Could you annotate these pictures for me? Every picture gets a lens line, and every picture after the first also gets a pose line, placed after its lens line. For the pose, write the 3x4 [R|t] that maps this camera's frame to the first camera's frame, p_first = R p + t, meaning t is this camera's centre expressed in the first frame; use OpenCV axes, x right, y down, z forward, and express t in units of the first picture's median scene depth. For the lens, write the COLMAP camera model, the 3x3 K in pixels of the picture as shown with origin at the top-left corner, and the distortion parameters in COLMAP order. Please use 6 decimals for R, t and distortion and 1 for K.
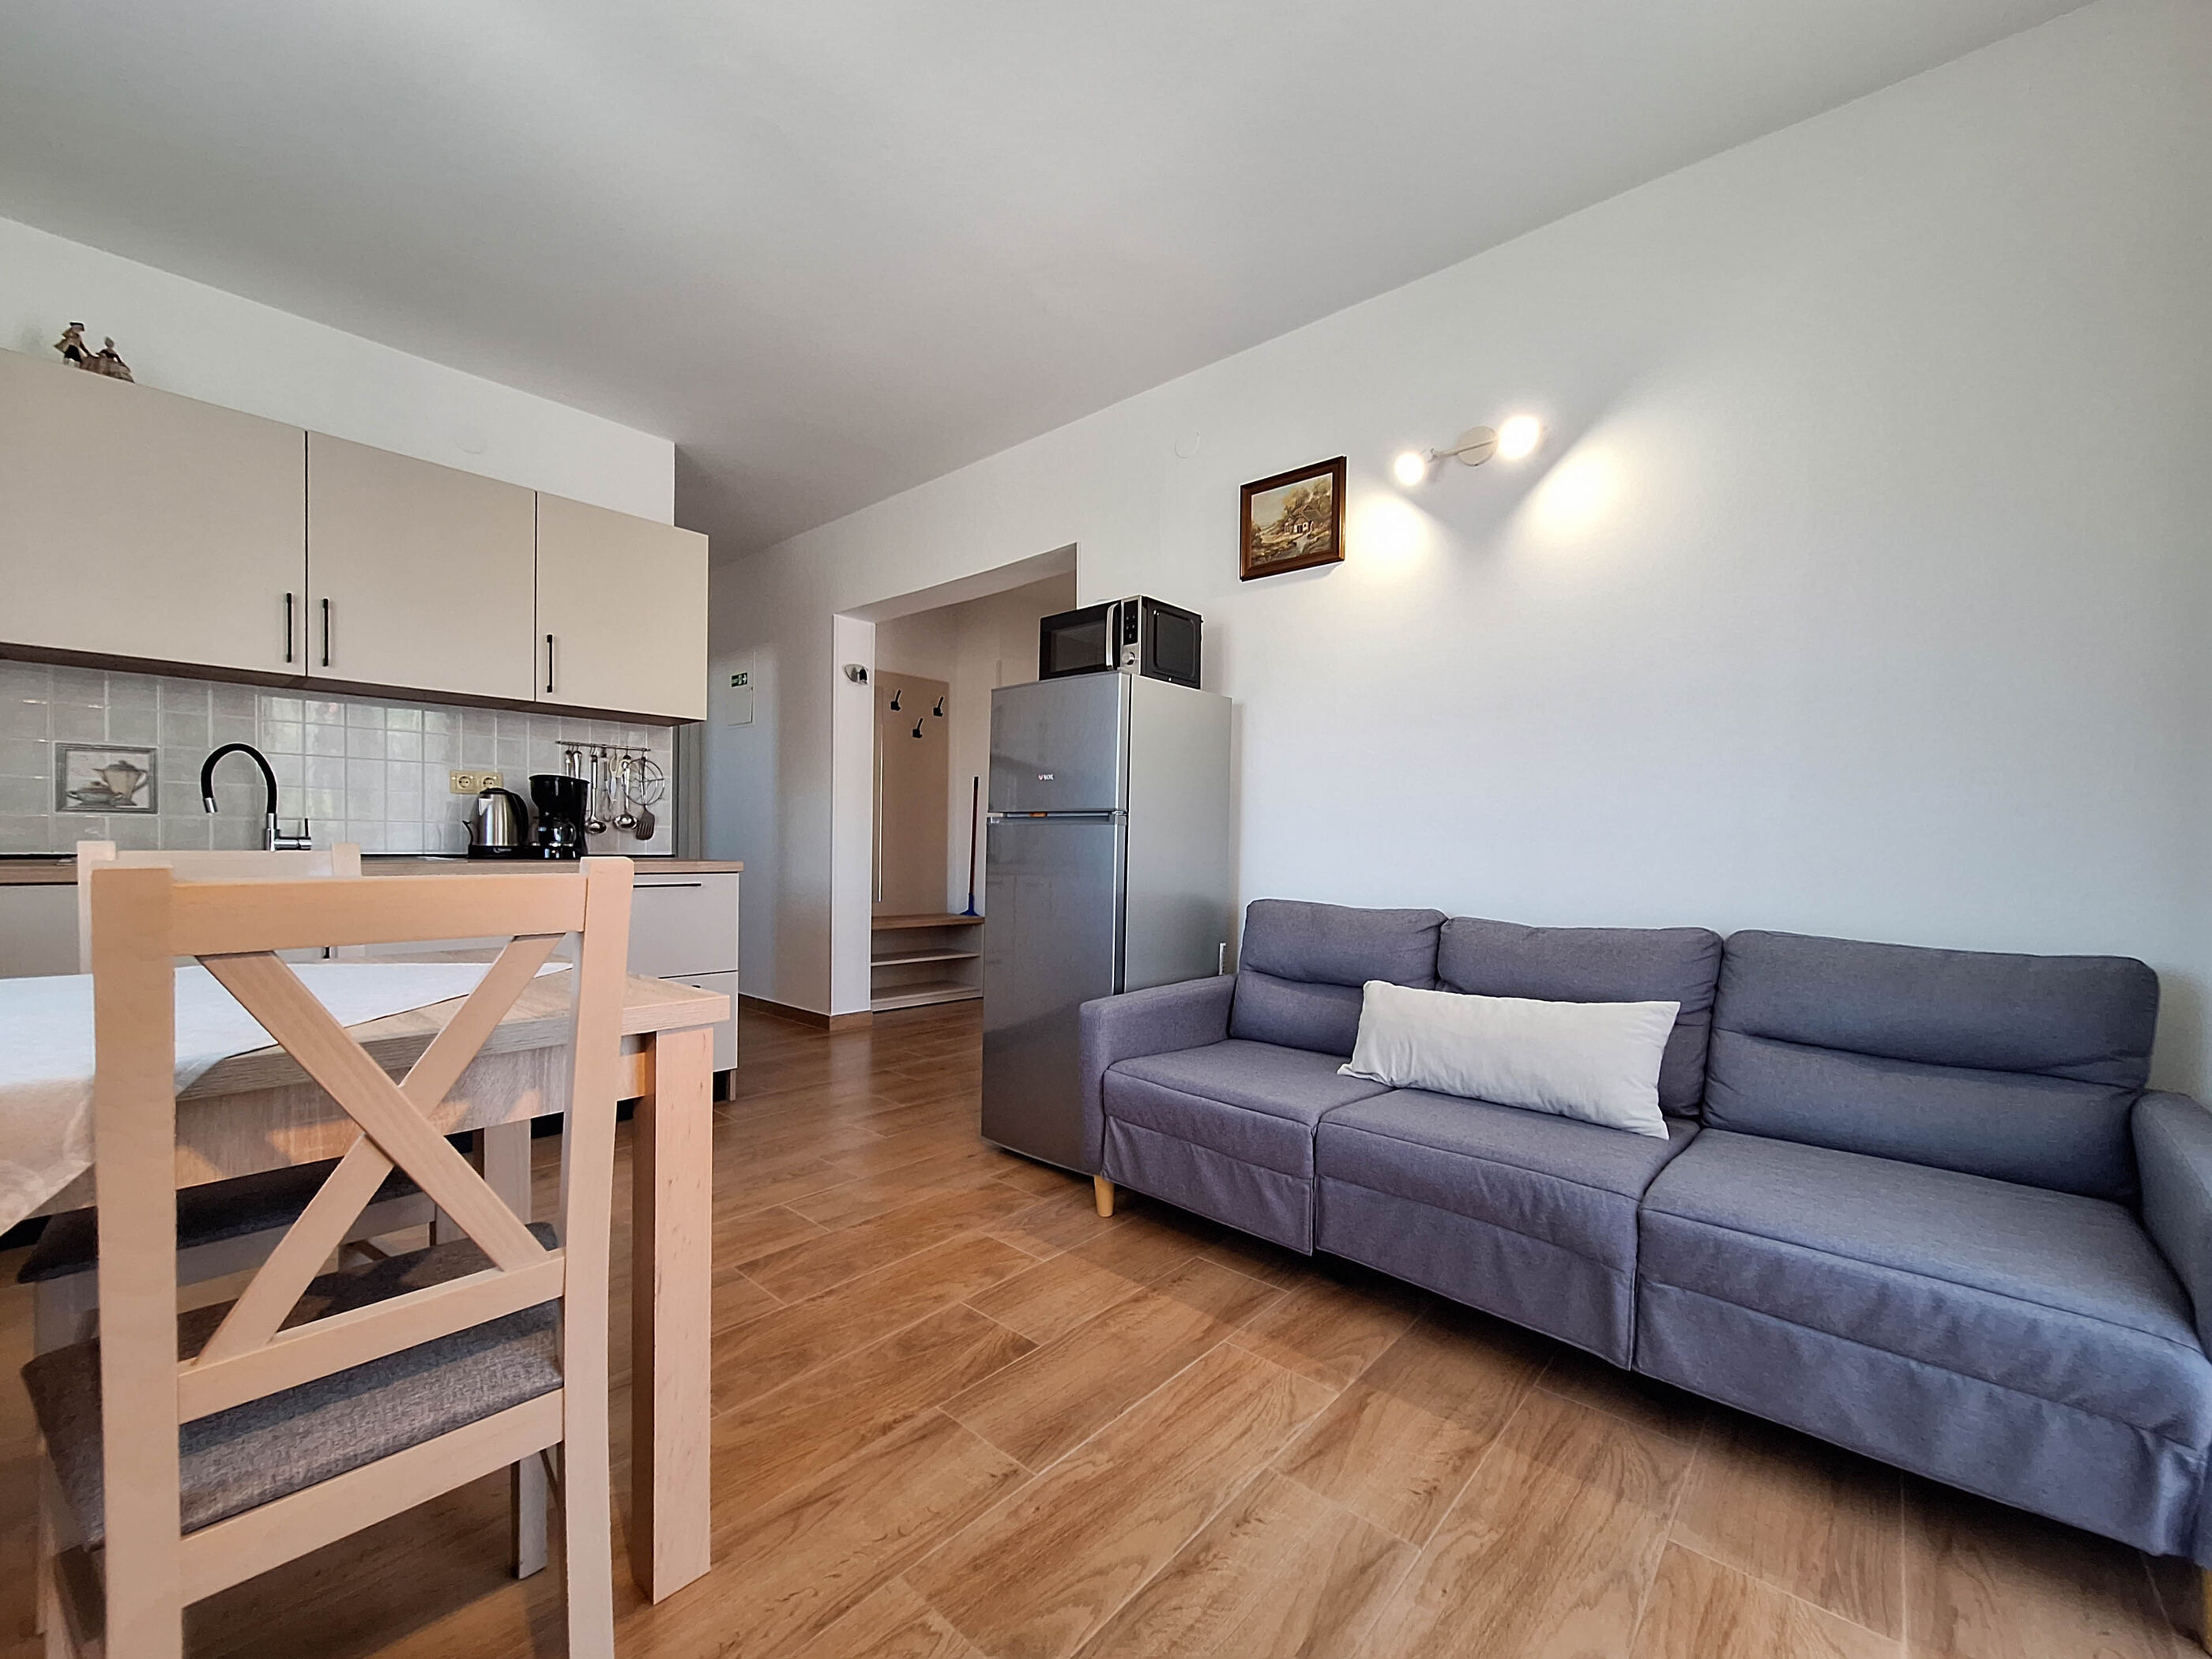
lens RADIAL K [[889.5, 0, 1133.8], [0, 889.5, 861.6], [0, 0, 1]] dist [-0.002735, 0.000899]
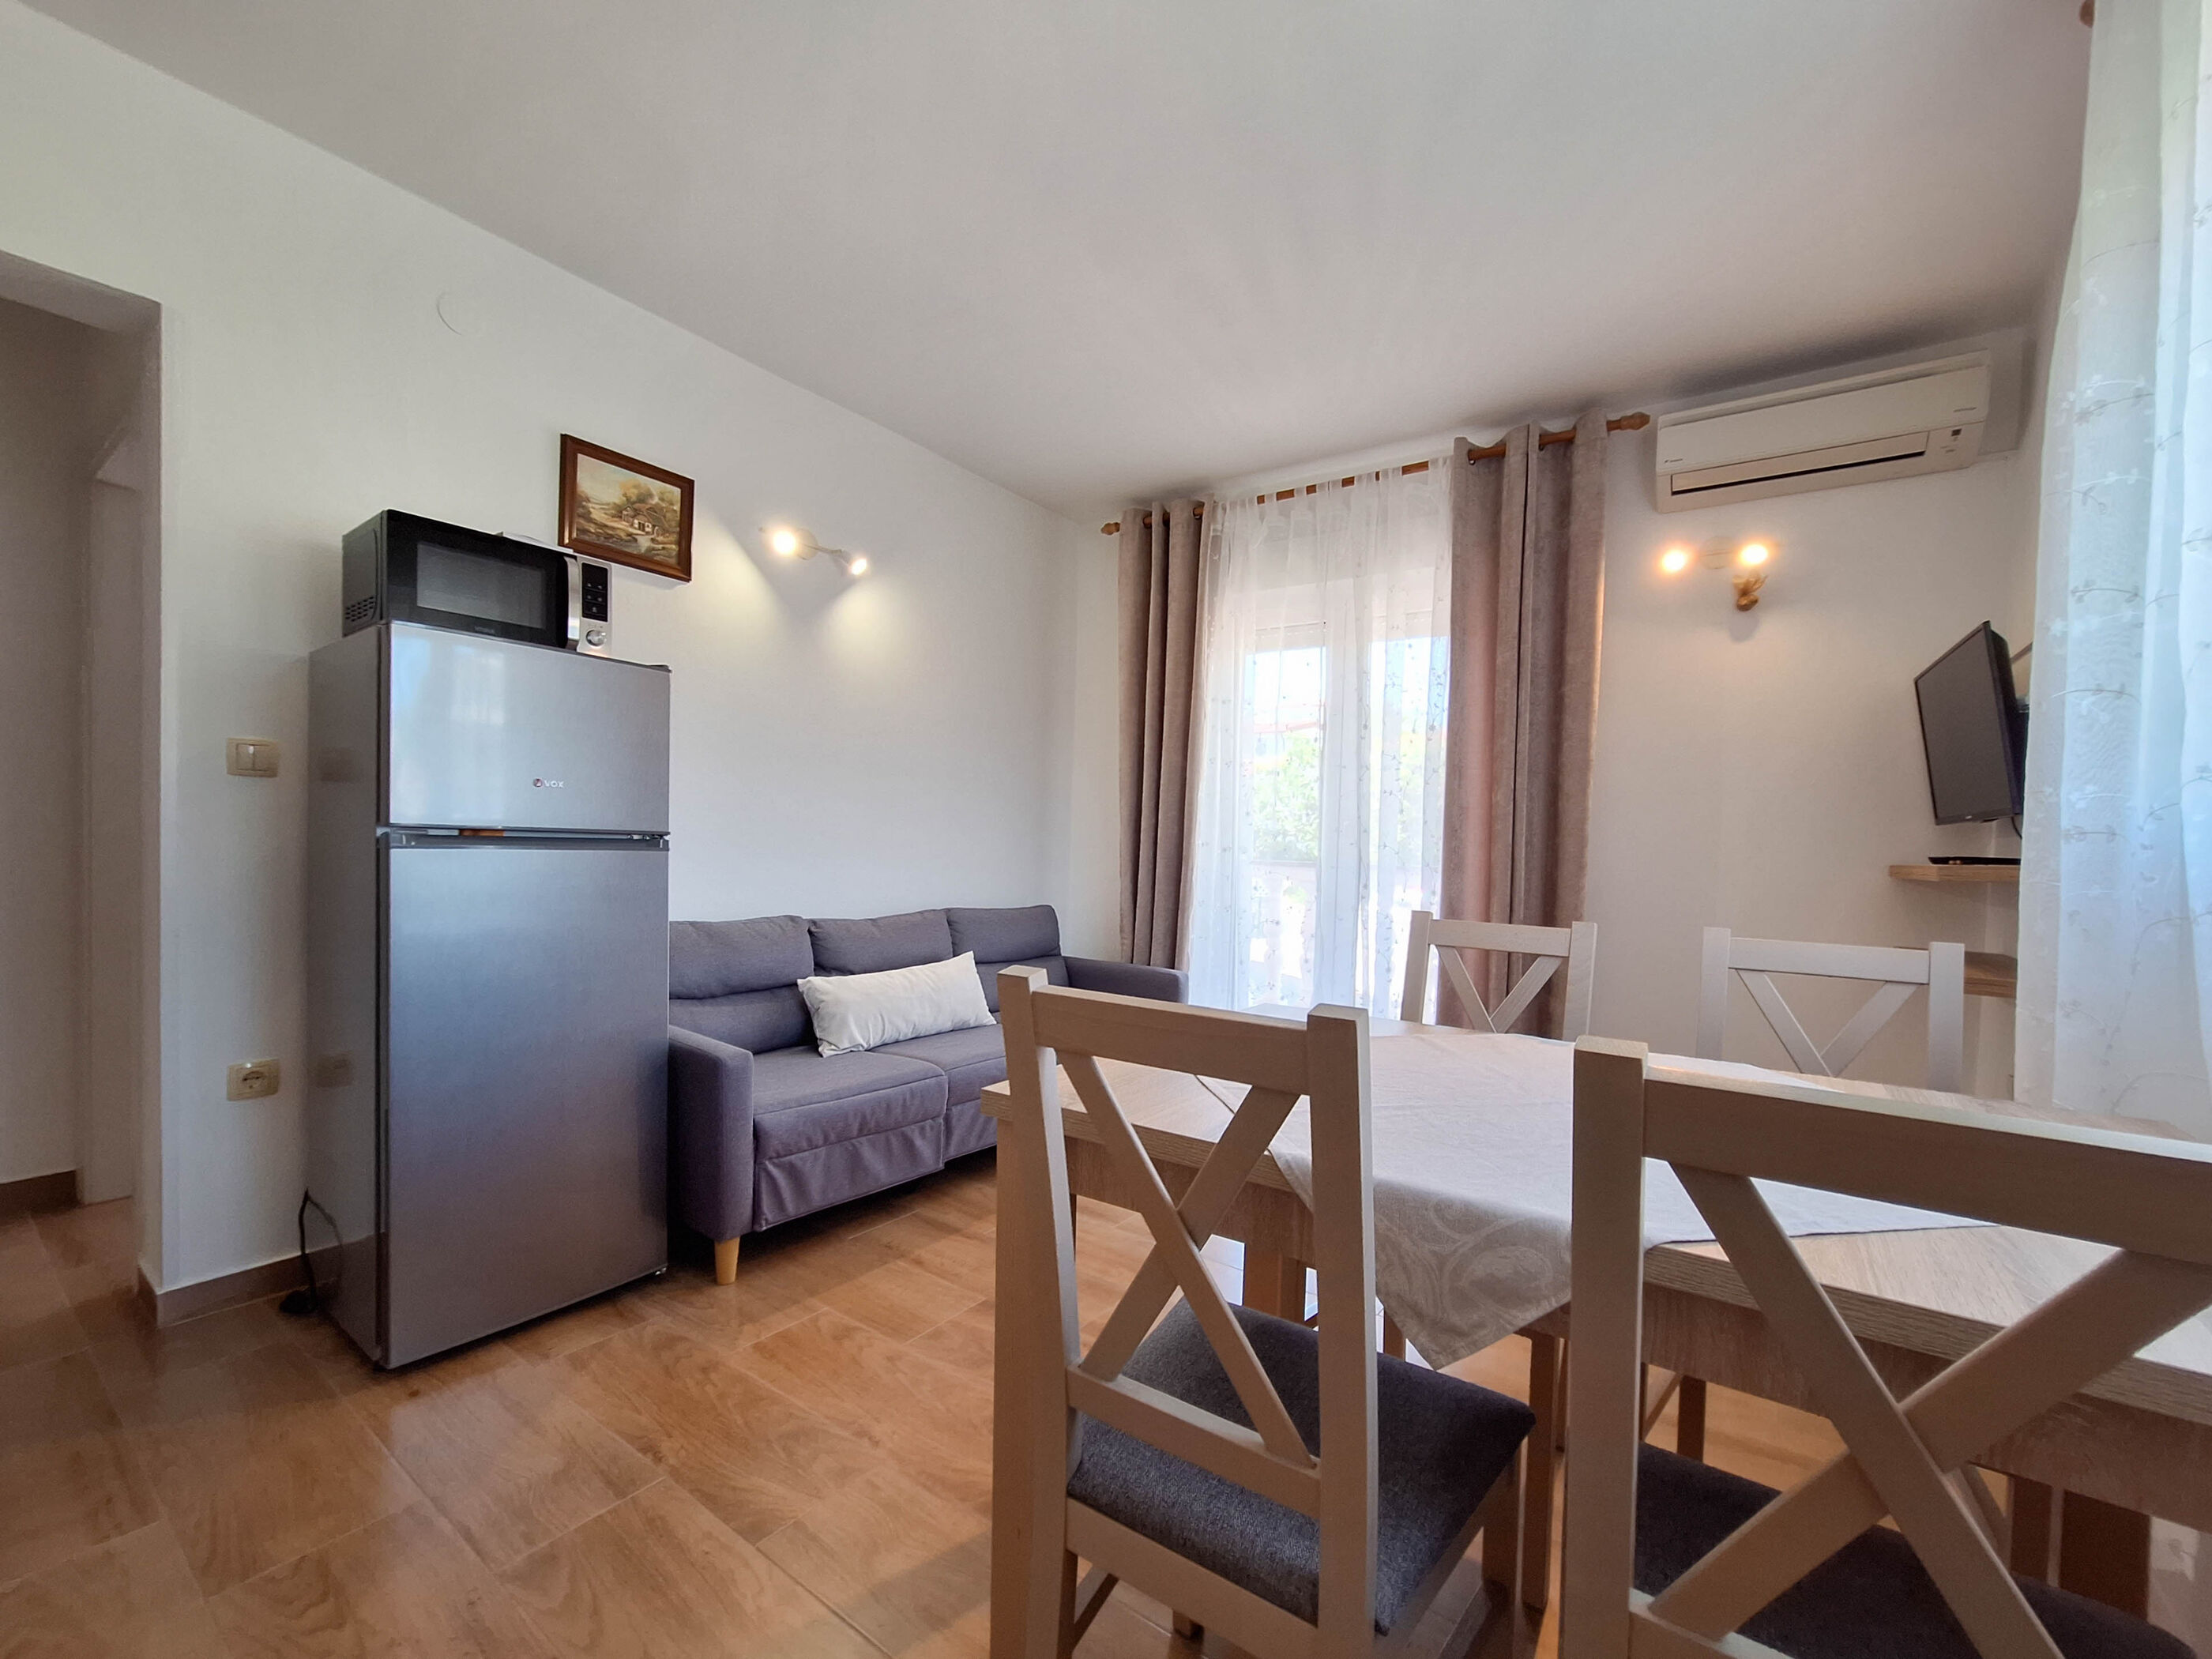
lens RADIAL K [[906.9, 0, 1151.3], [0, 906.9, 871.4], [0, 0, 1]] dist [-0.007274, -0.000010]
pose [[-0.129047, -0.043756, 0.990673, -0.985454], [-0.010414, 0.999031, 0.042769, -0.068202], [-0.991584, -0.004798, -0.129378, 0.692181]]
